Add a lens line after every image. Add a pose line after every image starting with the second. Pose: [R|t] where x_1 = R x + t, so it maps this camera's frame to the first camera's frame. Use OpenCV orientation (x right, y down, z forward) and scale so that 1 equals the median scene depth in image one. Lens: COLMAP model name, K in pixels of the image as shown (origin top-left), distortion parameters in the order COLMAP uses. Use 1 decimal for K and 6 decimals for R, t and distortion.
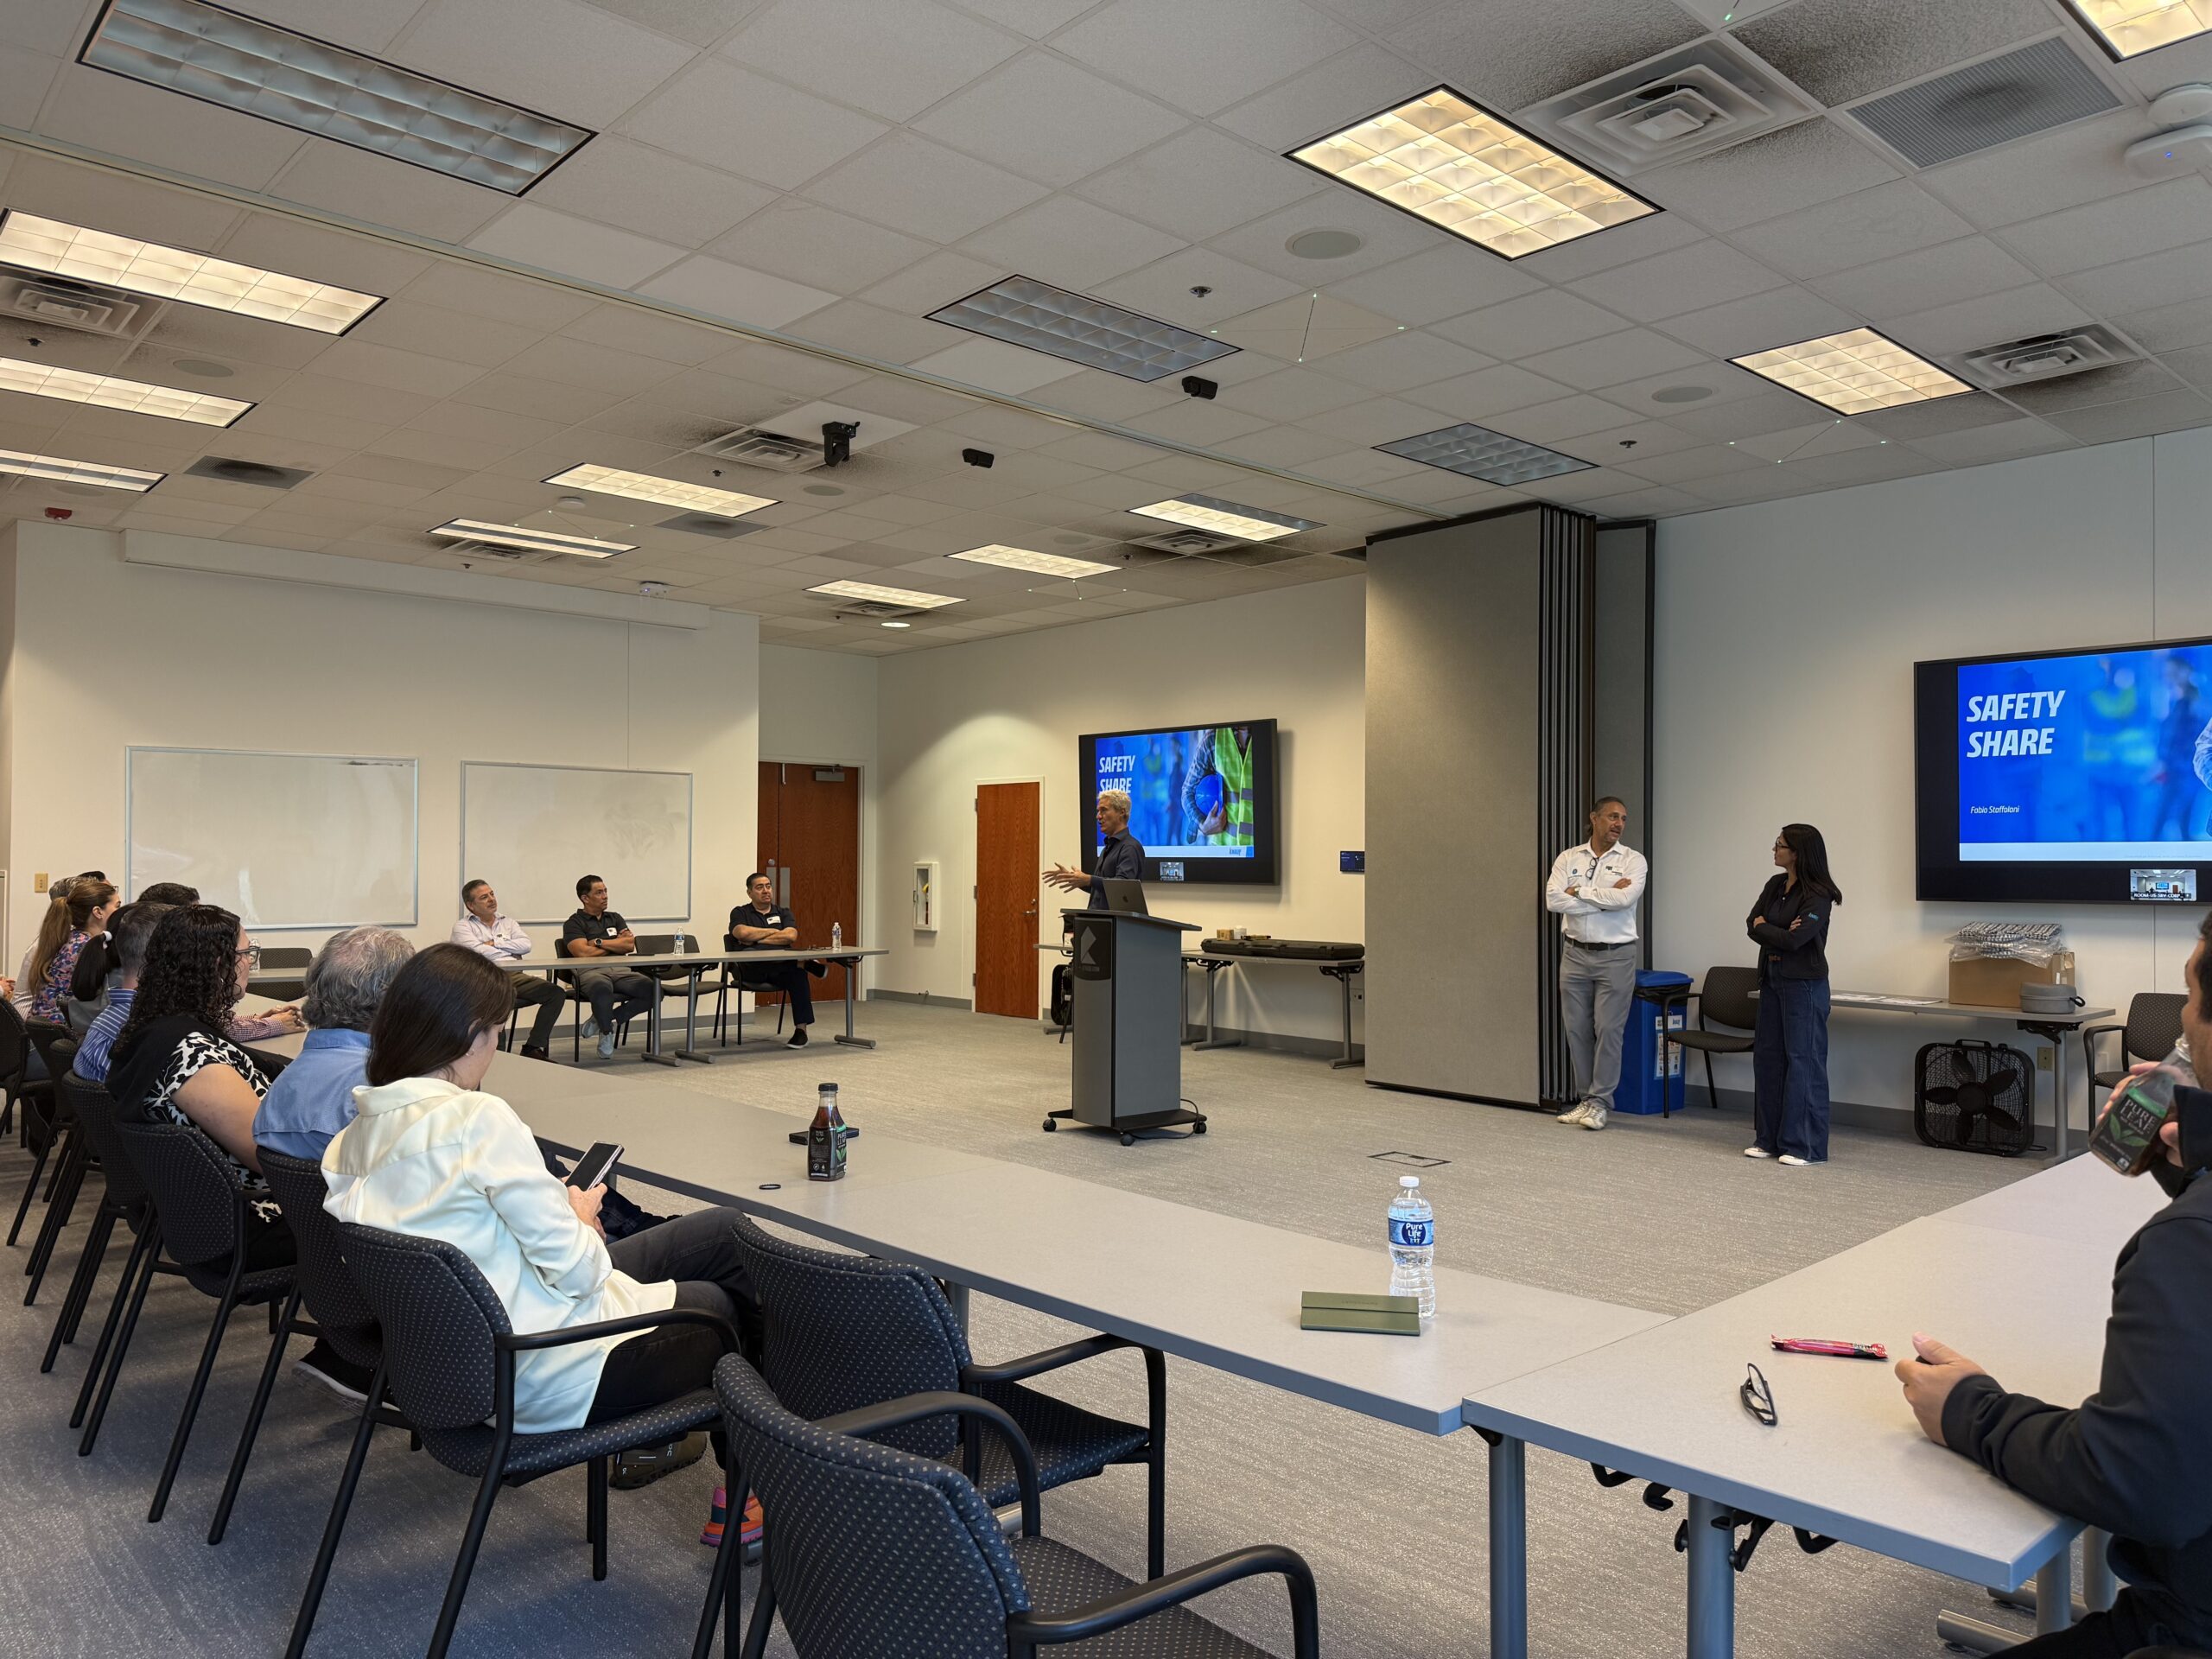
lens RADIAL K [[1500.8, 0, 1101.3], [0, 1500.8, 835.0], [0, 0, 1]] dist [0.038116, -0.044389]
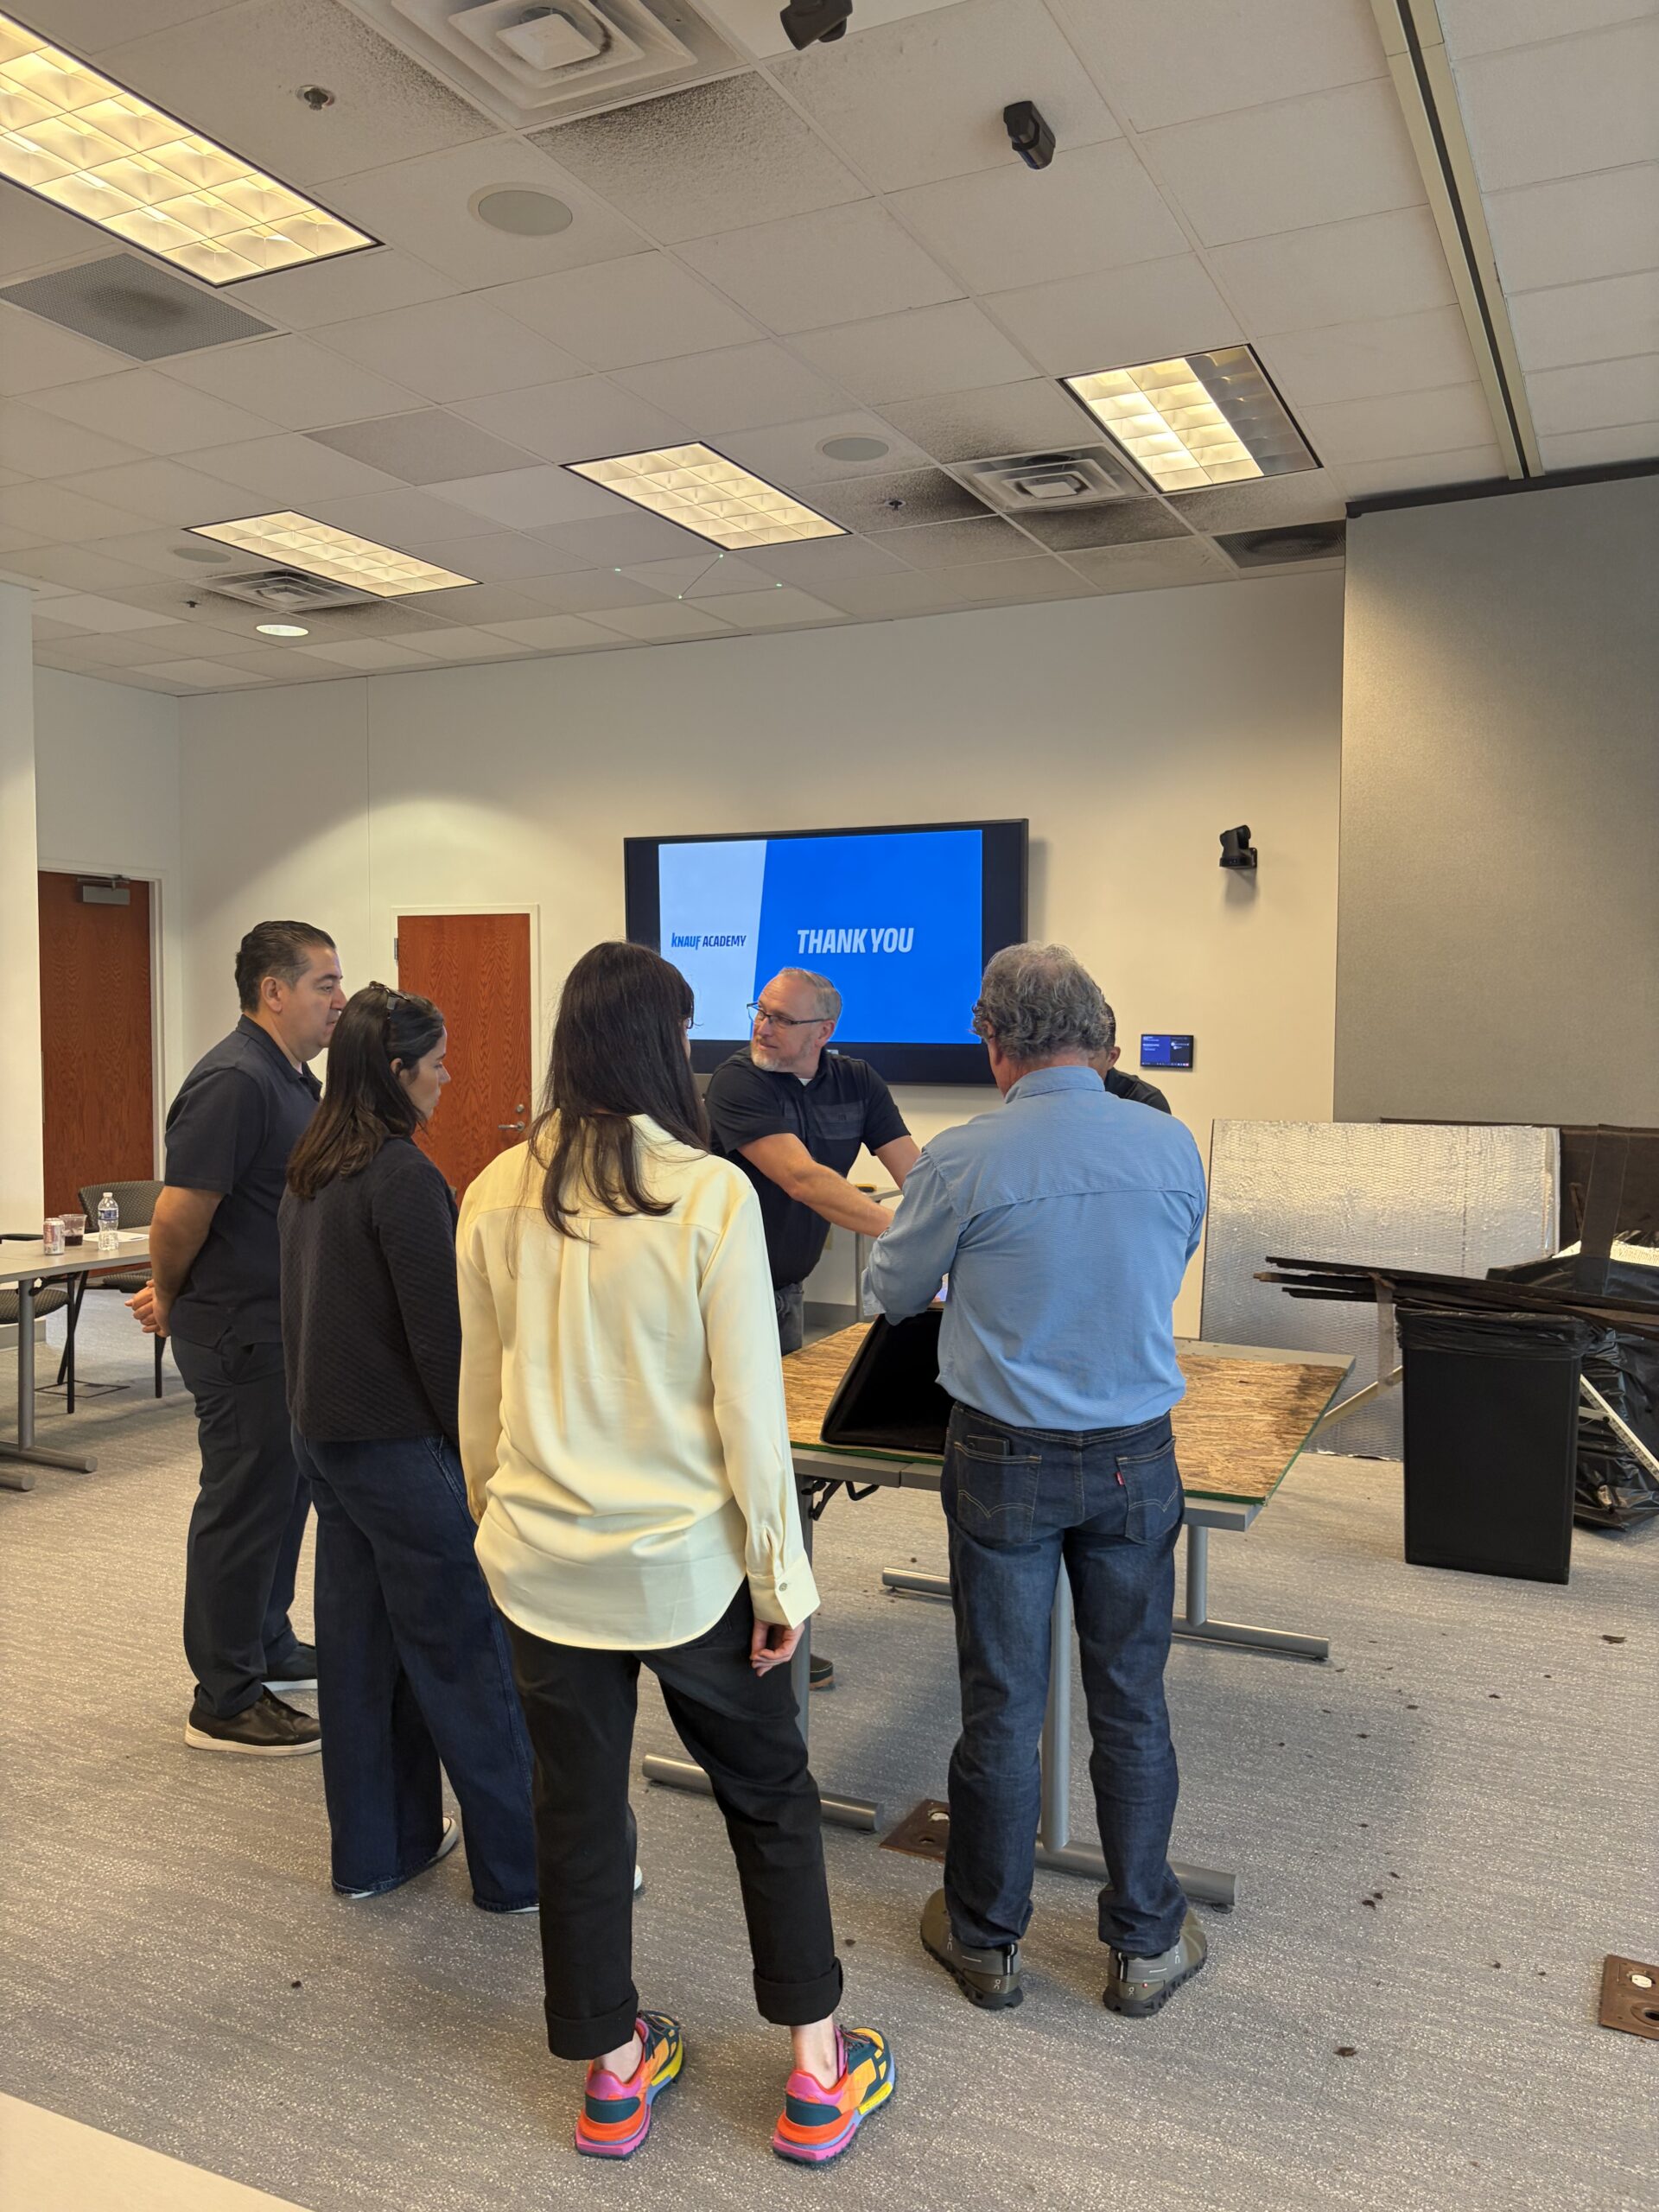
lens RADIAL K [[1613.8, 0, 828.7], [0, 1613.8, 1098.0], [0, 0, 1]] dist [0.041488, -0.007708]
pose [[0.925127, -0.016841, 0.379285, -0.174807], [-0.008374, 0.997867, 0.064735, -0.003764], [-0.379566, -0.063064, 0.923013, 0.322960]]
